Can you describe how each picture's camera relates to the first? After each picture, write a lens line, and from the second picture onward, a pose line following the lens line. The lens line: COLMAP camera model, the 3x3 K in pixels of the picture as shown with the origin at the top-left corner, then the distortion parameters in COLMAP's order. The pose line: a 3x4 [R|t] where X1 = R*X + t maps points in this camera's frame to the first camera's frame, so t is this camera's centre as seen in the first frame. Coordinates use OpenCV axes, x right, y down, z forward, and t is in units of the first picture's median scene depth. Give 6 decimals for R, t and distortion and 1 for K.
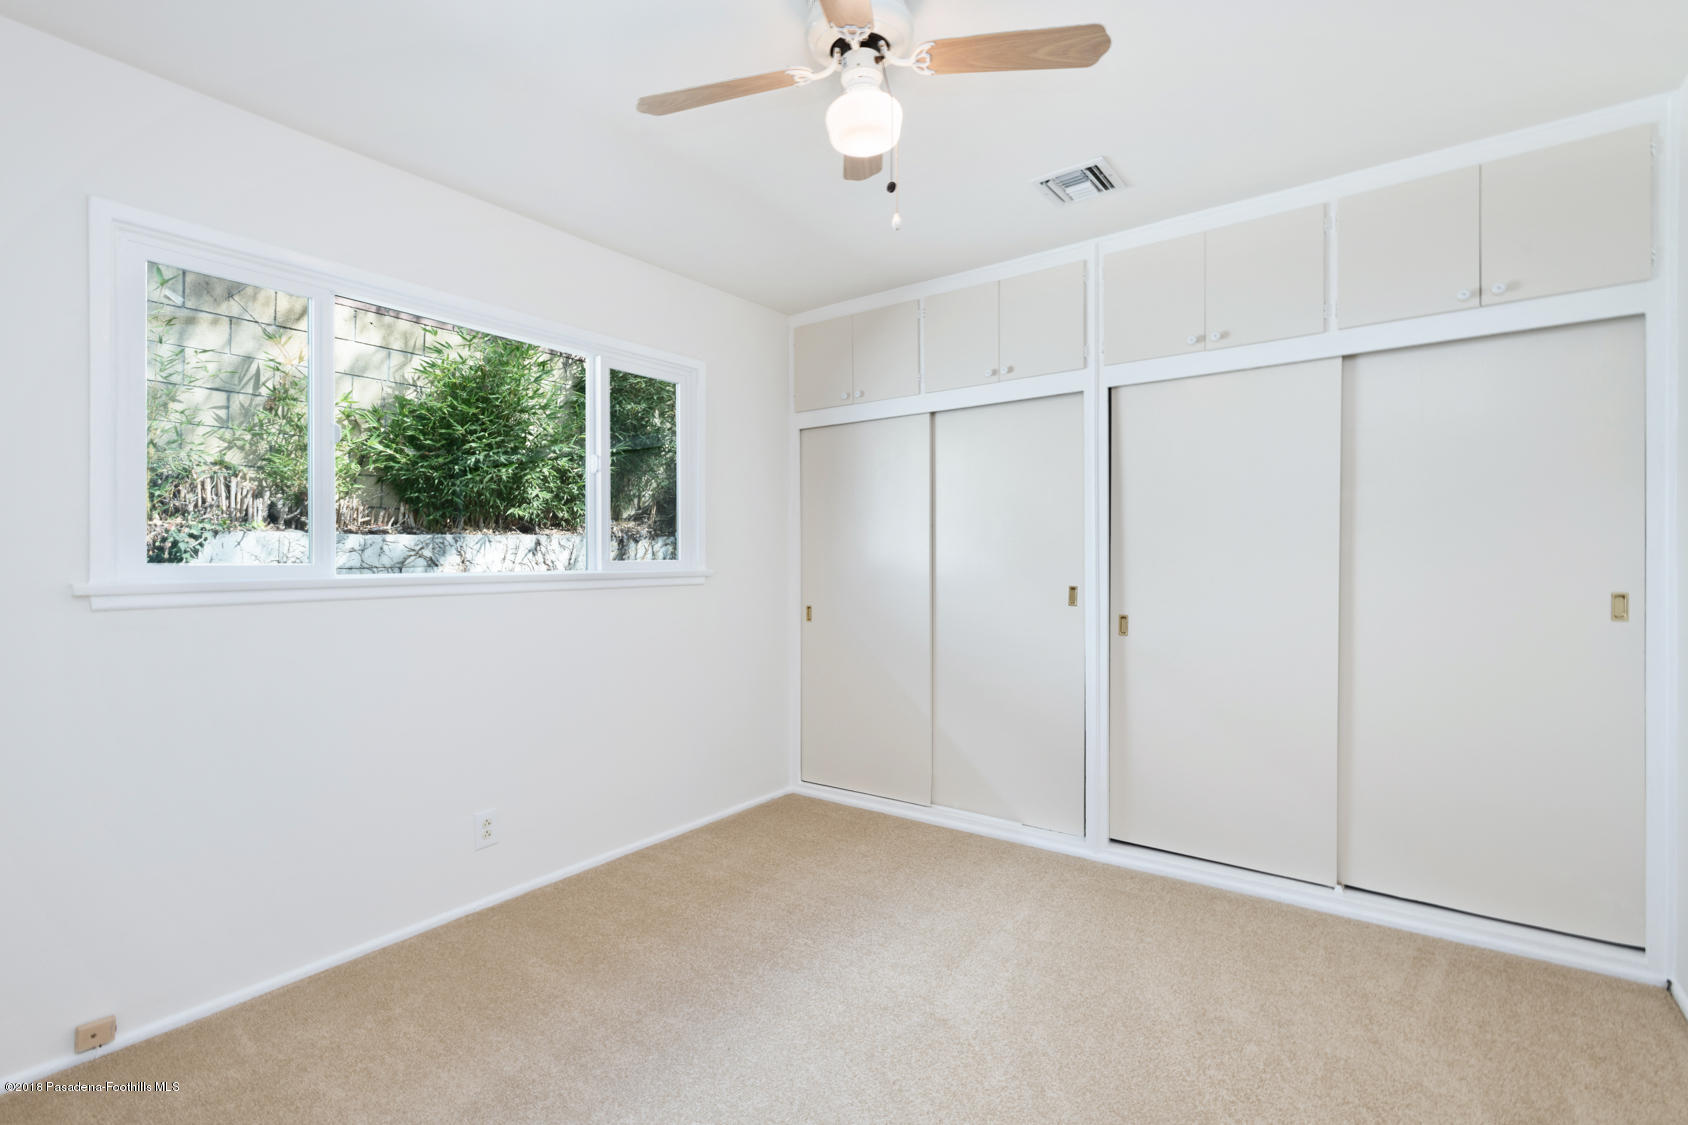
lens RADIAL K [[772.6, 0, 844.0], [0, 772.6, 562.5], [0, 0, 1]] dist [0.027501, -0.011327]
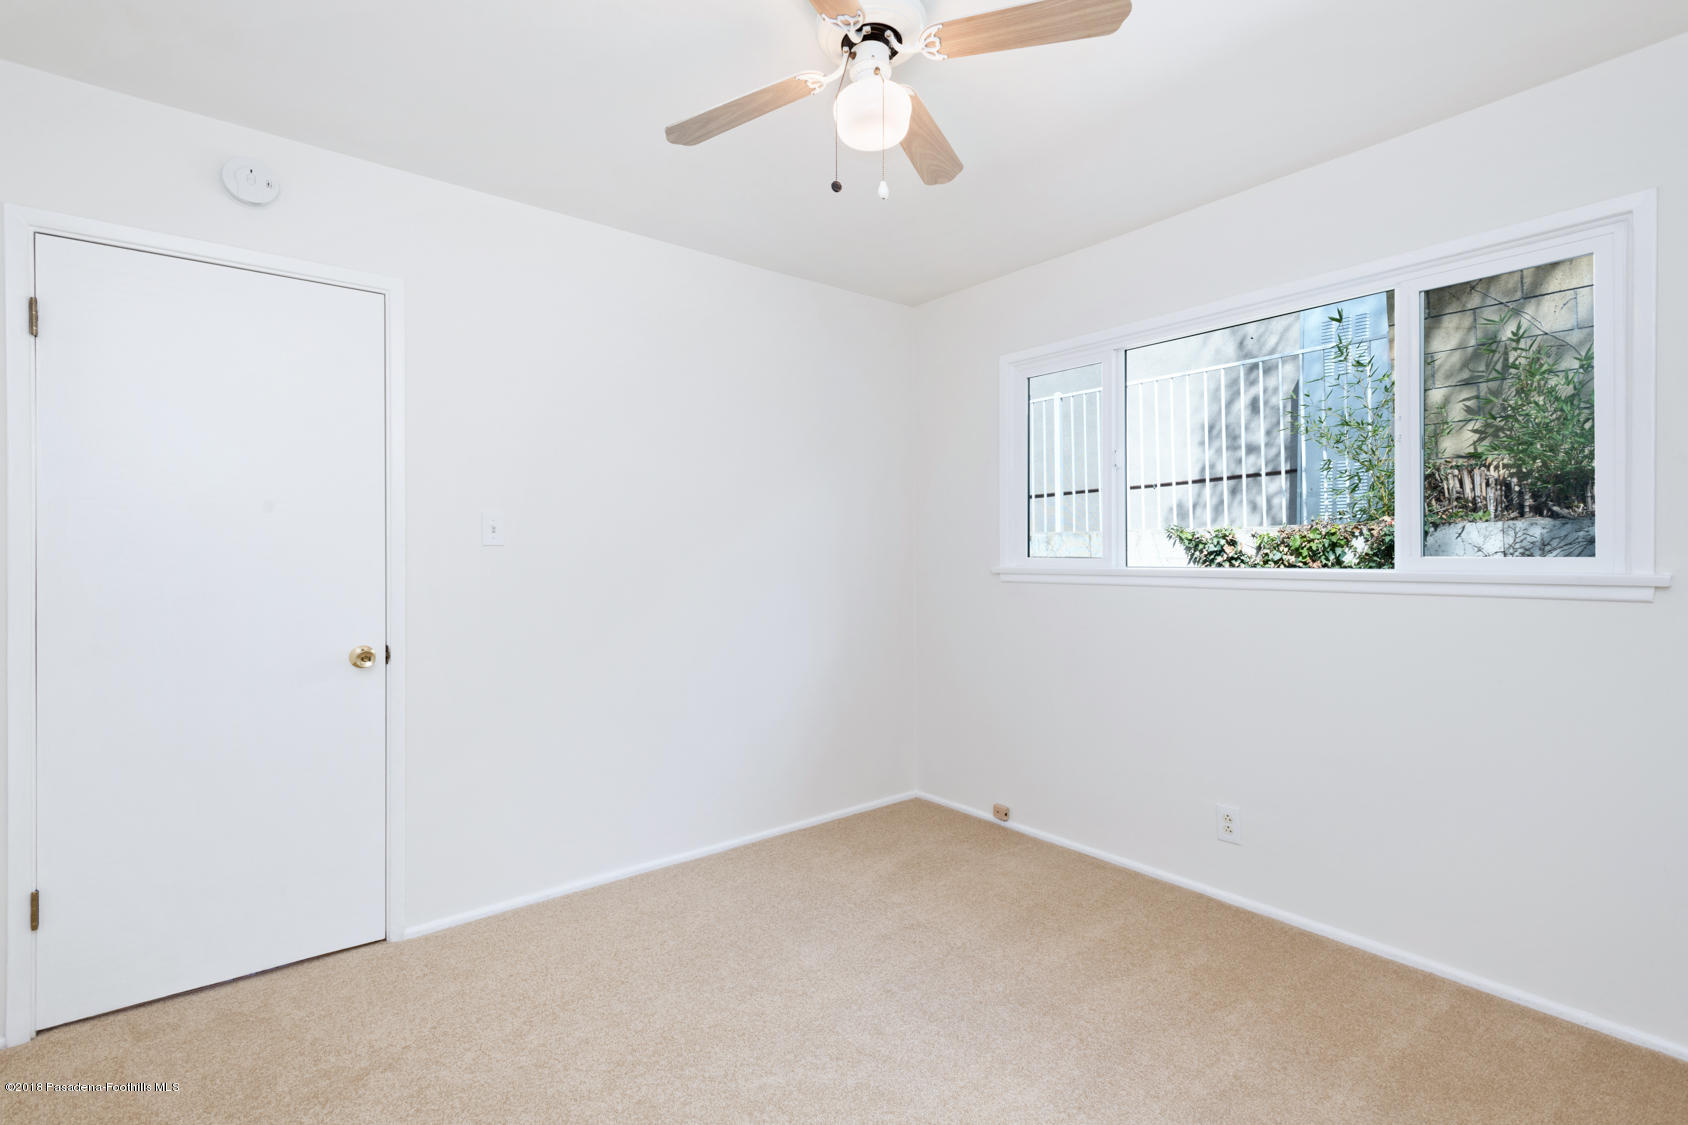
lens RADIAL K [[788.8, 0, 849.9], [0, 788.8, 559.5], [0, 0, 1]] dist [0.010347, -0.000139]
pose [[-0.249186, 0.013533, -0.968361, 0.546711], [0.000885, 0.999905, 0.013746, -0.010417], [0.968455, 0.002569, -0.249175, 0.664349]]
